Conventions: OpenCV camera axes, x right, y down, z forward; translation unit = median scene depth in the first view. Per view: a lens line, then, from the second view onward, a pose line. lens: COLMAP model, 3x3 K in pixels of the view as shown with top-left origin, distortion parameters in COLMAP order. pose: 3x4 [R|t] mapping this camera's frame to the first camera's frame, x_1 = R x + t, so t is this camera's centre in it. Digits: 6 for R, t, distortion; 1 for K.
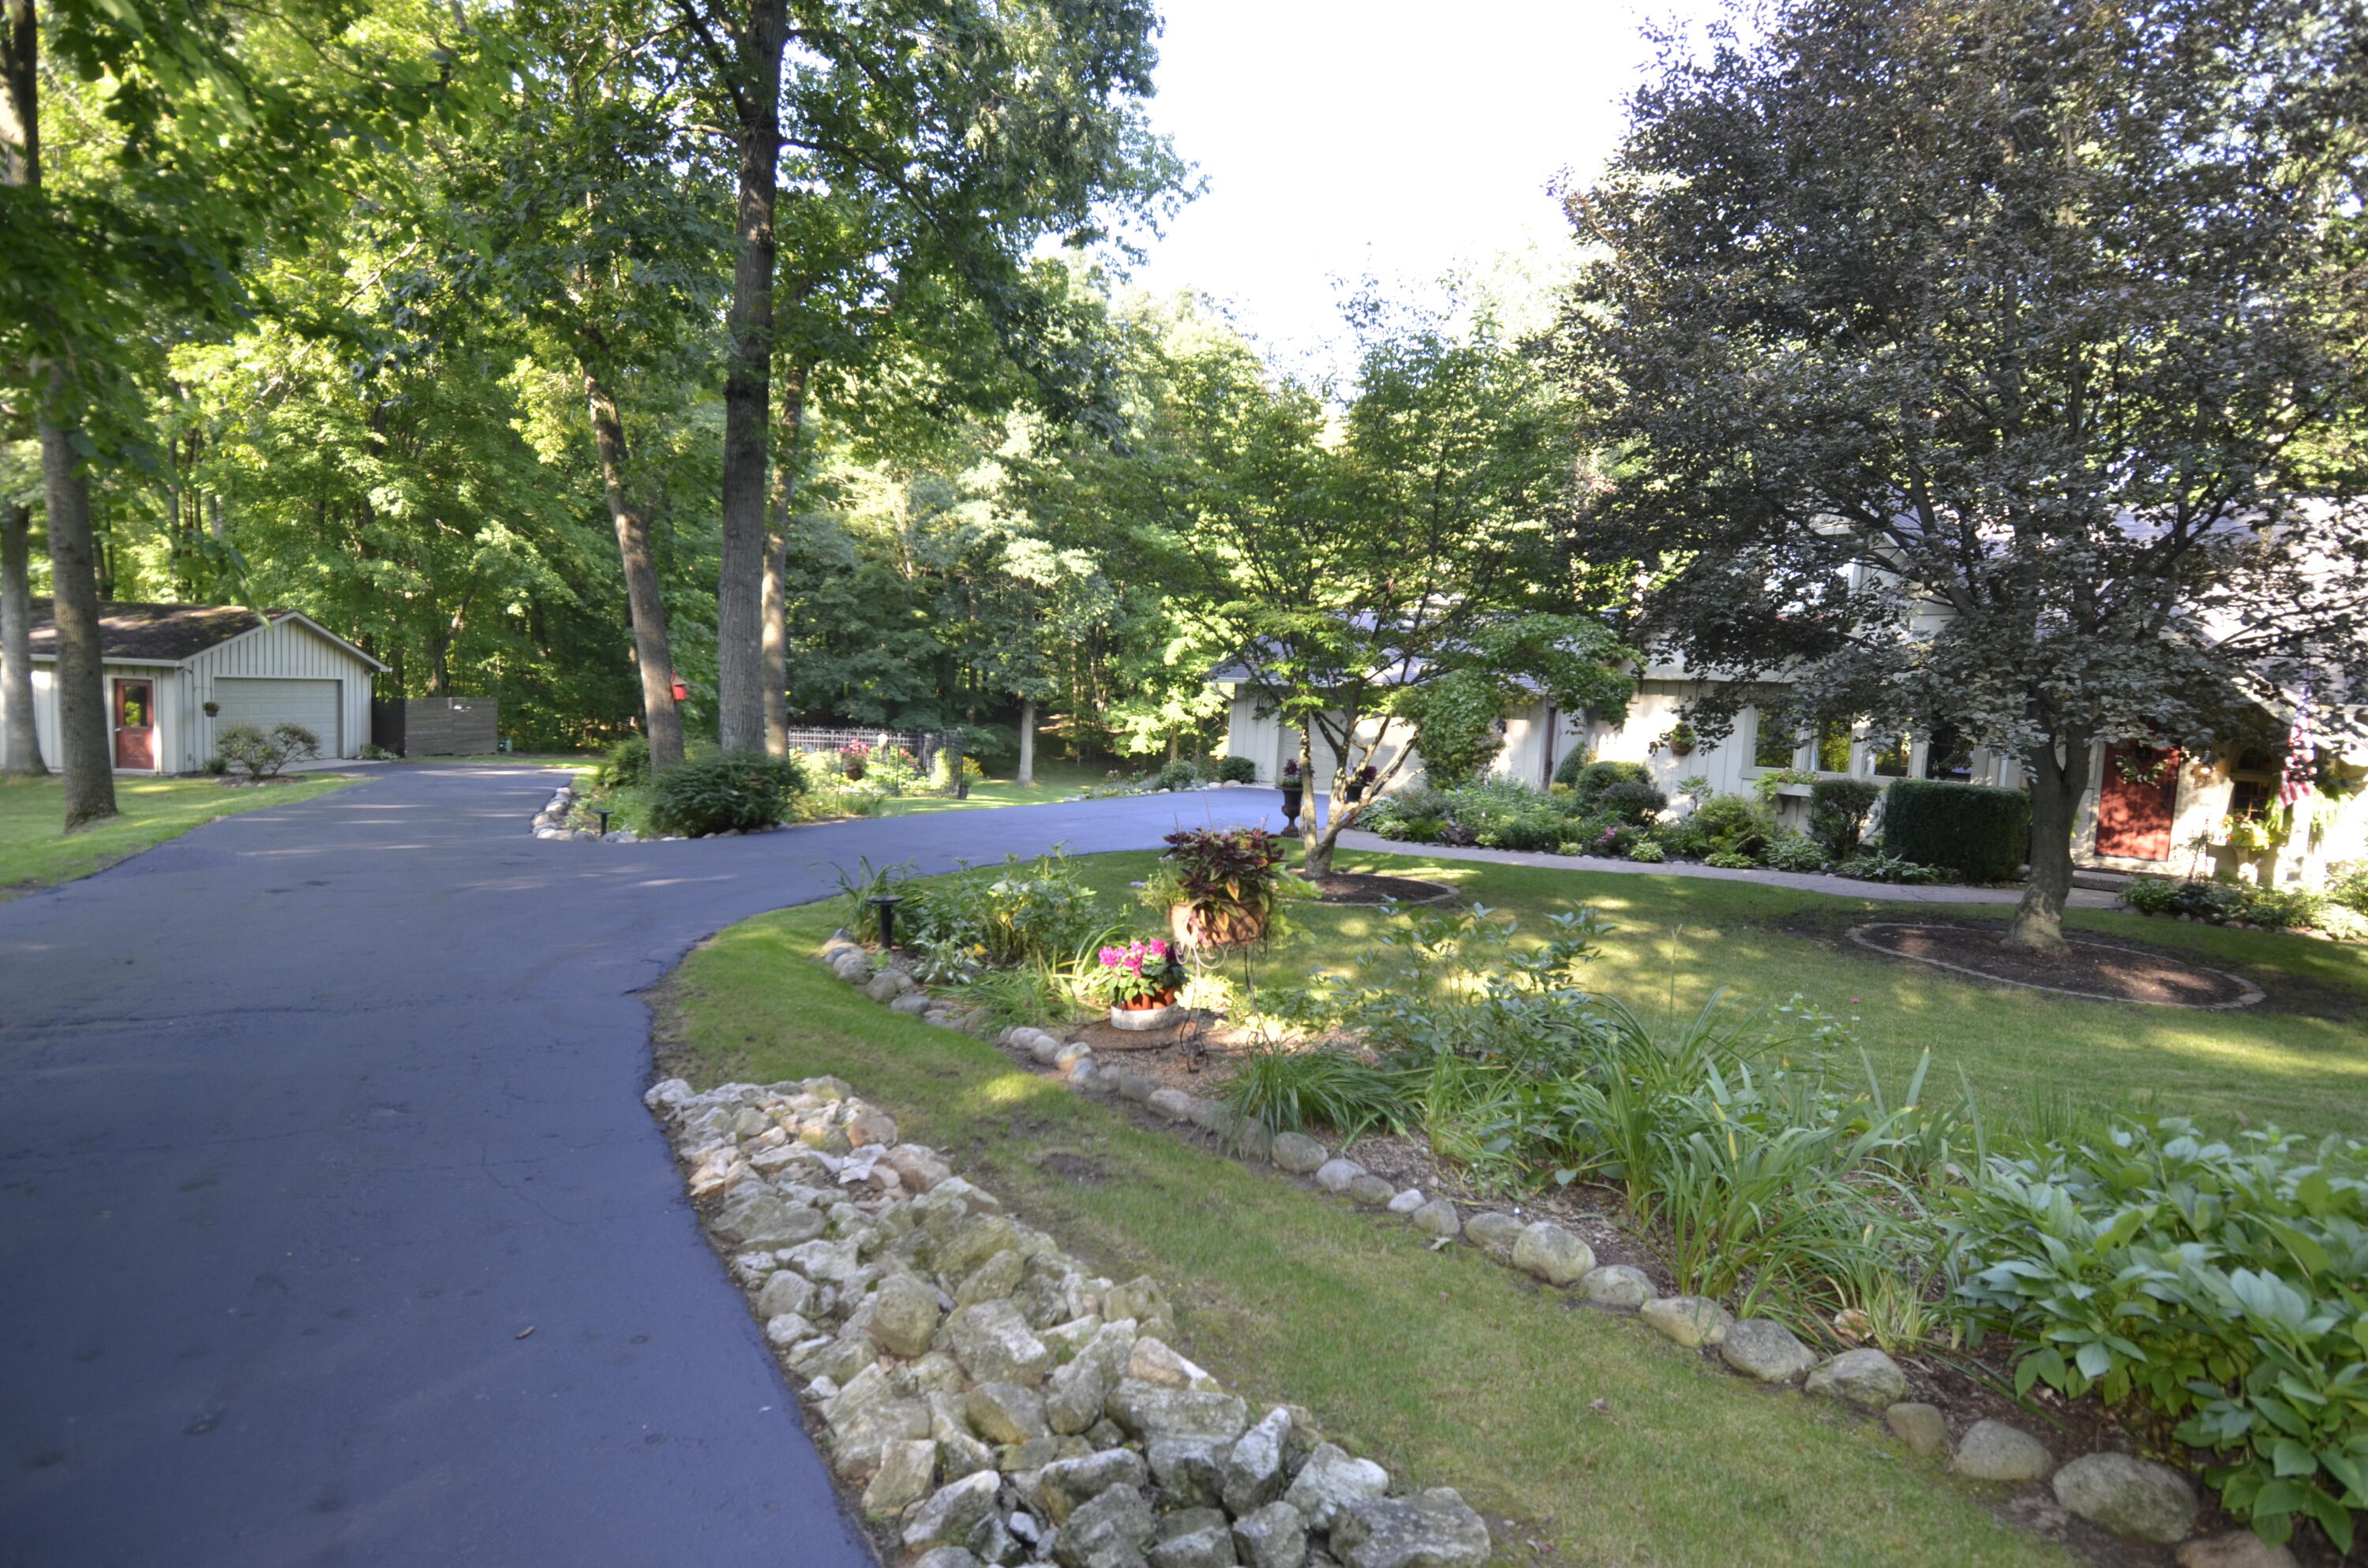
lens RADIAL K [[1294.0, 0, 1184.0], [0, 1294.0, 784.0], [0, 0, 1]] dist [0.002389, 0.000050]
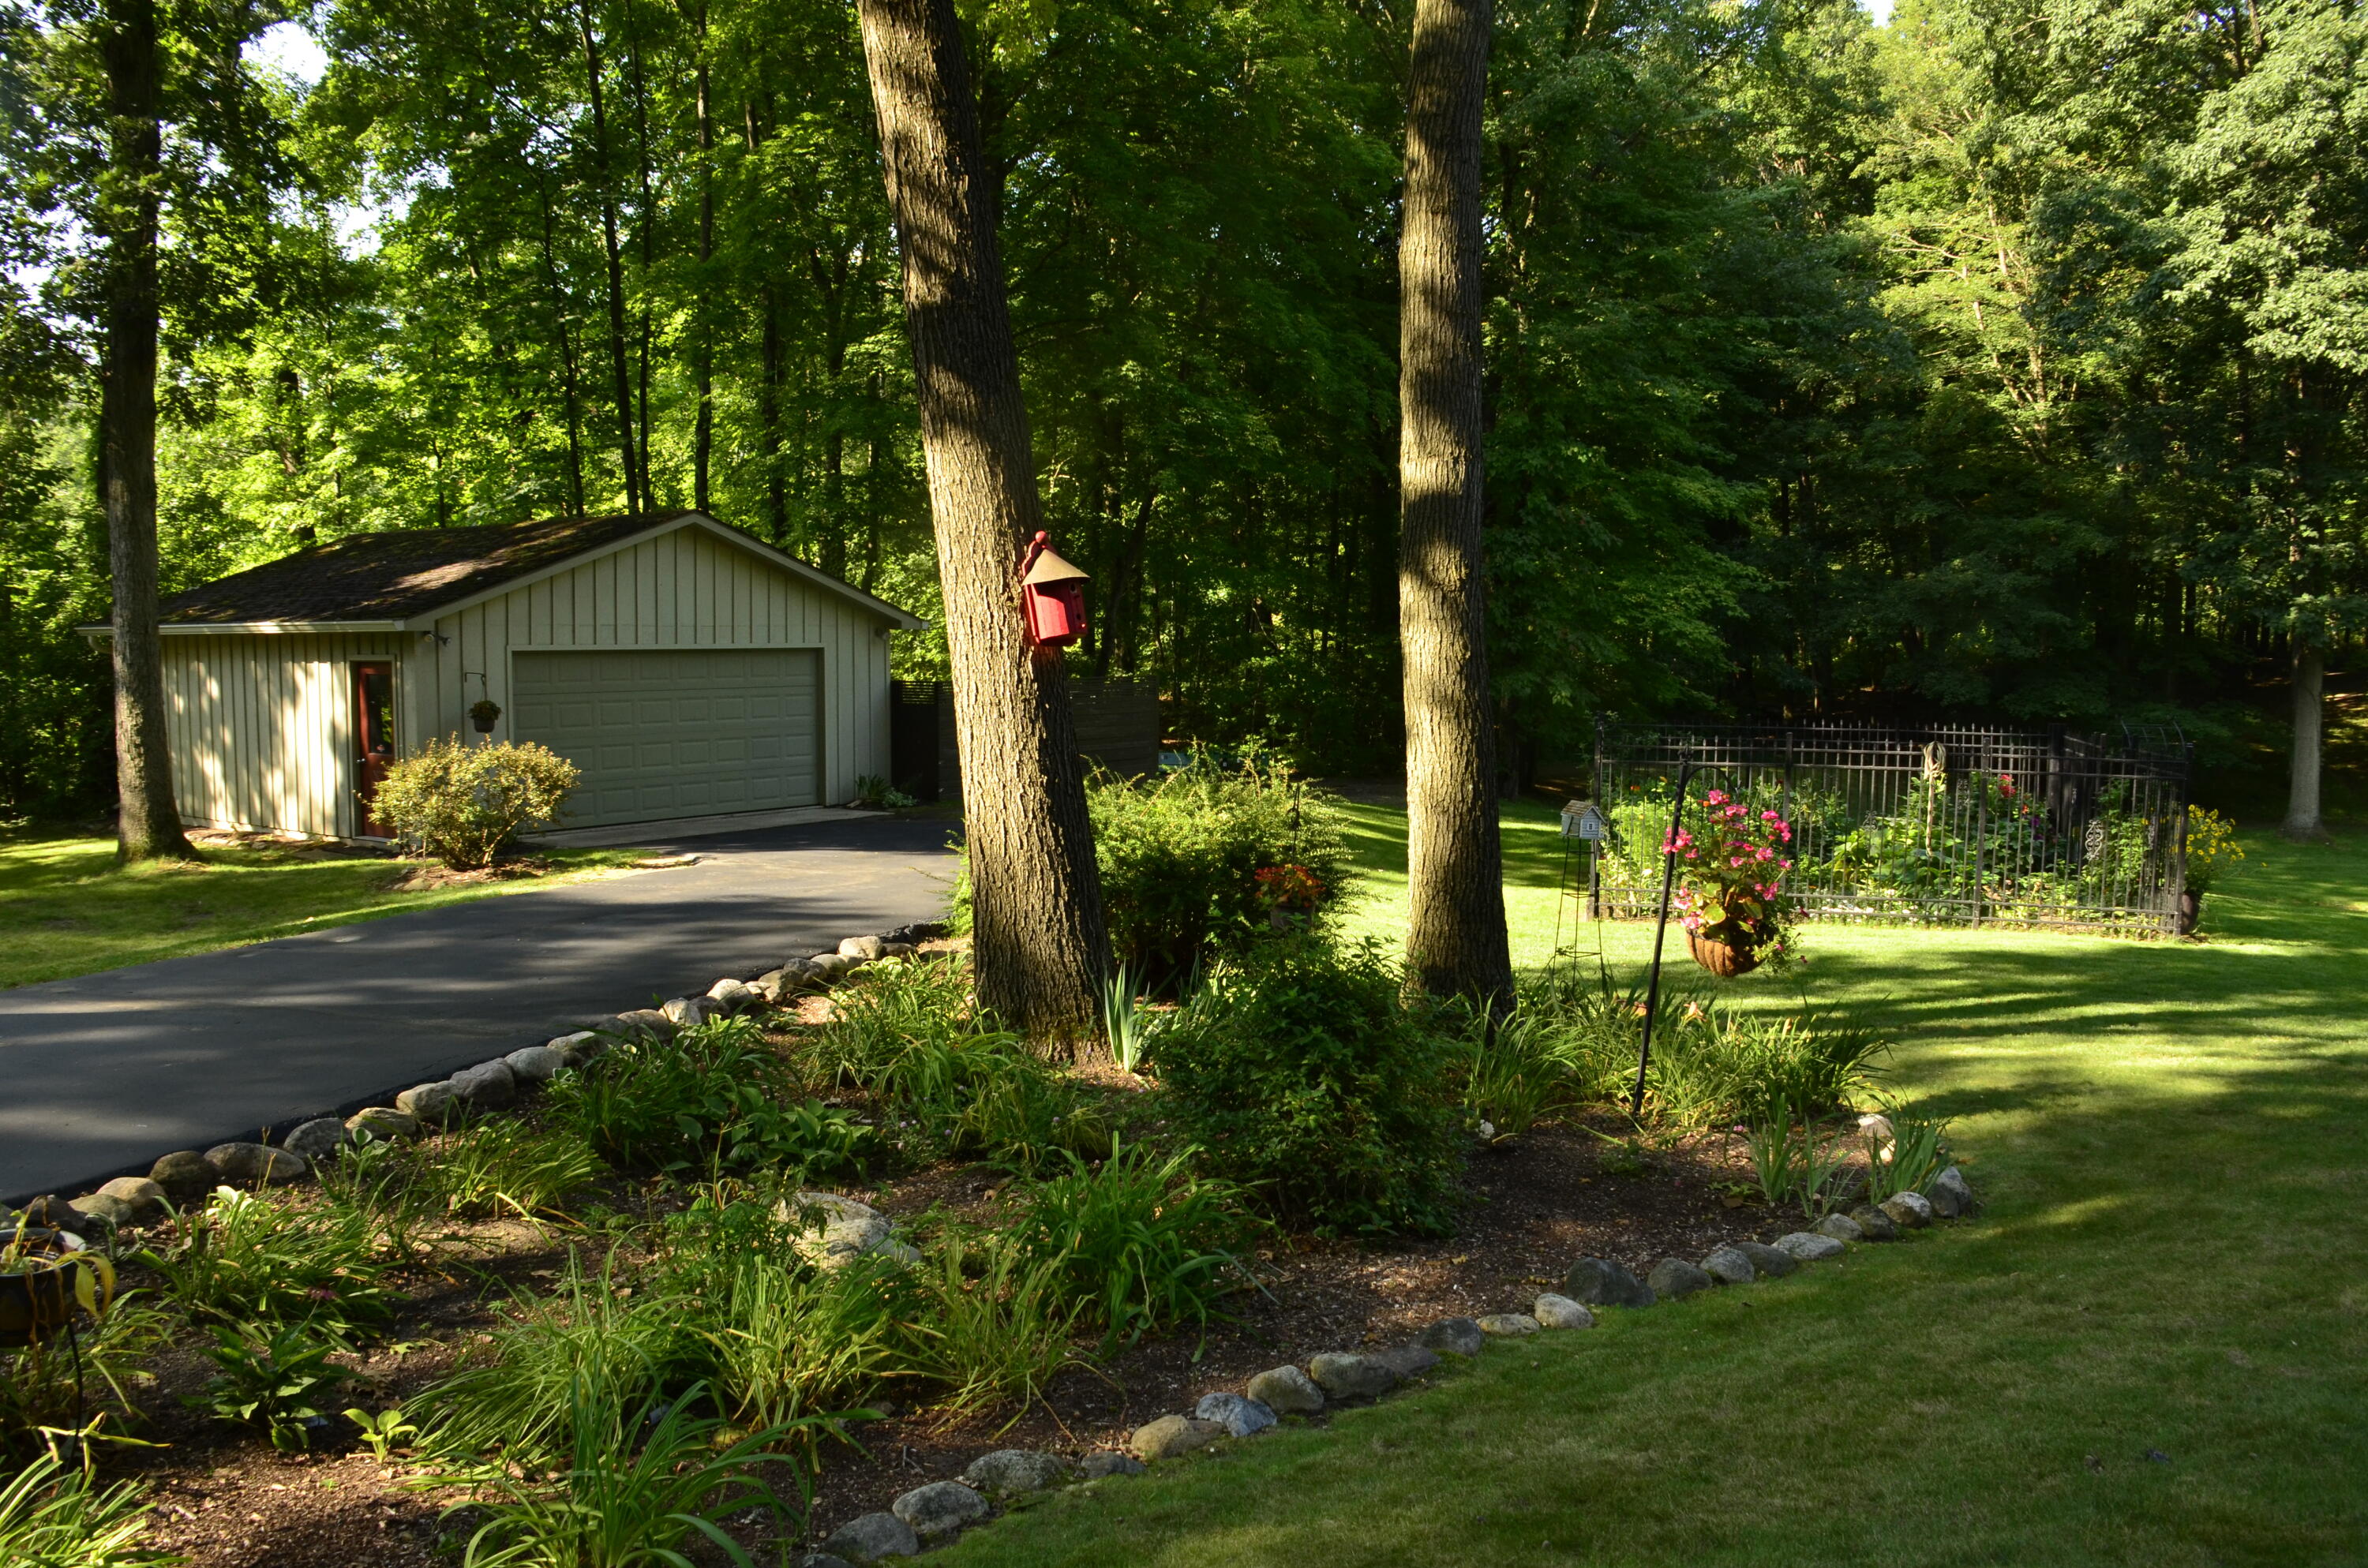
lens RADIAL K [[1712.2, 0, 1190.3], [0, 1712.2, 840.4], [0, 0, 1]] dist [-0.092864, 0.002570]
pose [[0.779168, 0.025484, -0.626297, -0.132429], [-0.006949, 0.999463, 0.032023, -0.031639], [0.626777, -0.020599, 0.778927, 0.641163]]
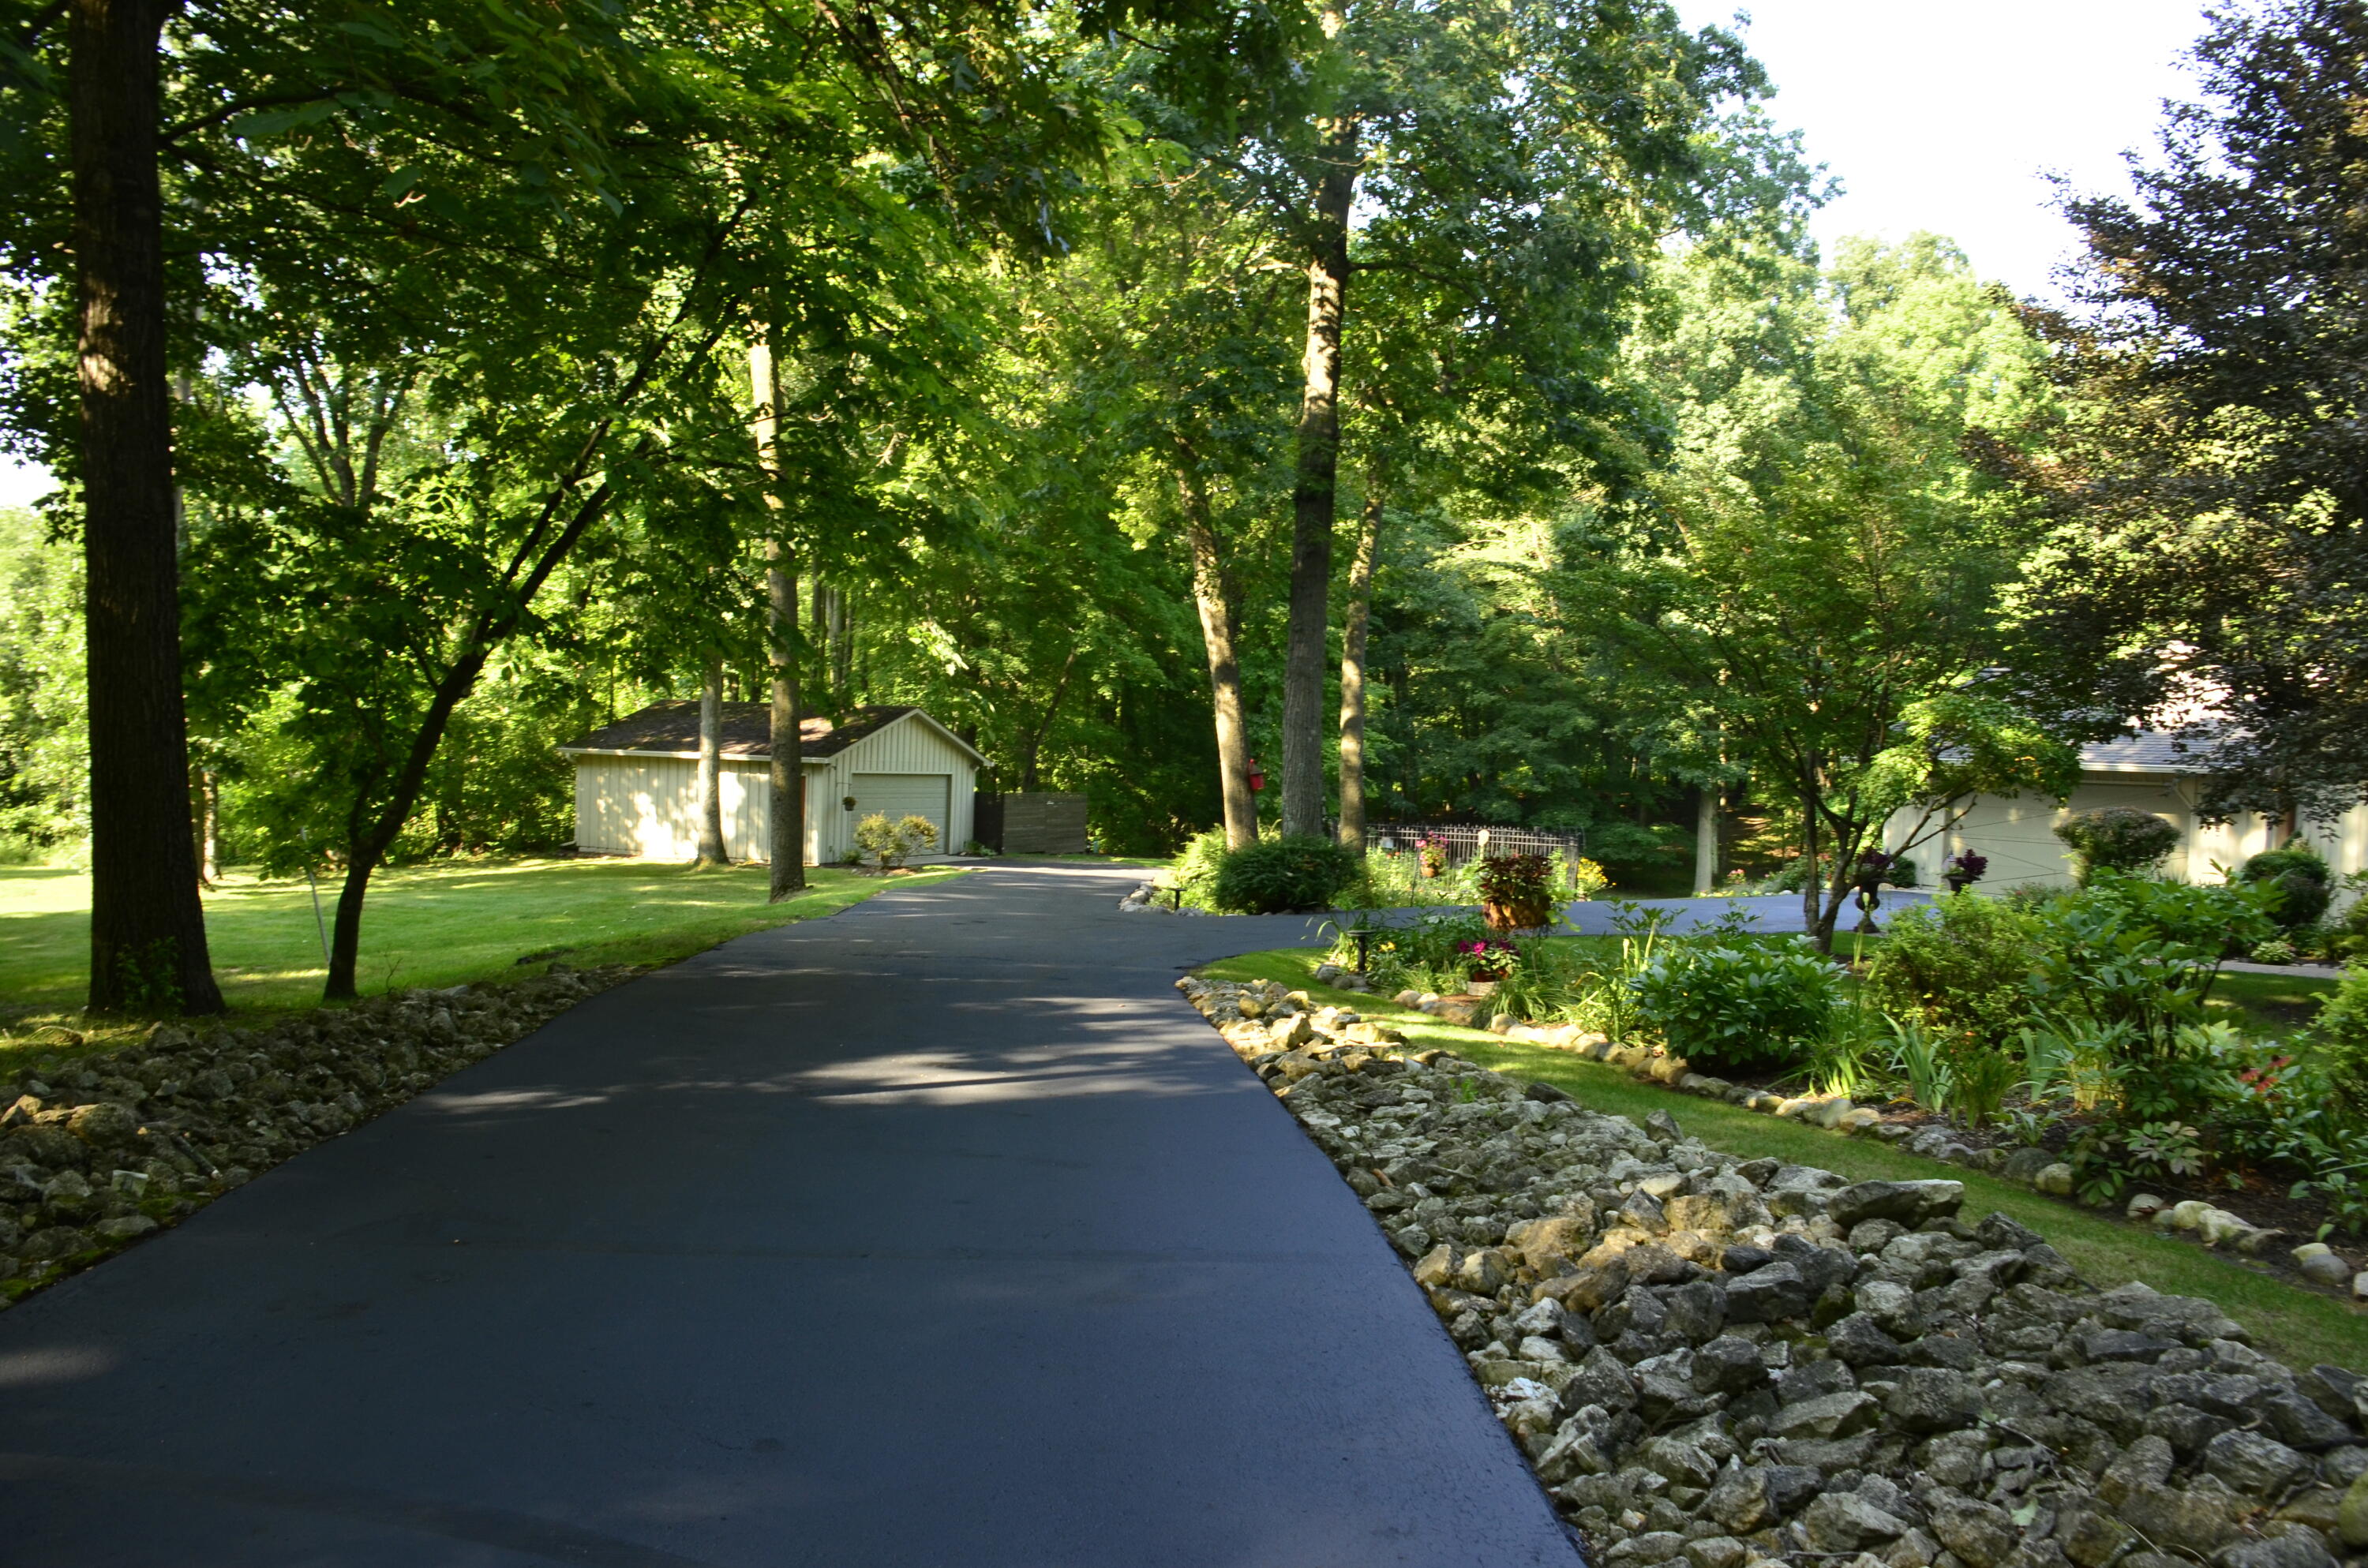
lens RADIAL K [[1892.4, 0, 1224.1], [0, 1892.4, 782.8], [0, 0, 1]] dist [-0.002496, -0.000215]
pose [[0.916790, -0.010393, -0.399235, 0.138295], [-0.018502, 0.997483, -0.068456, 0.024441], [0.398941, 0.070147, 0.914290, -0.276291]]
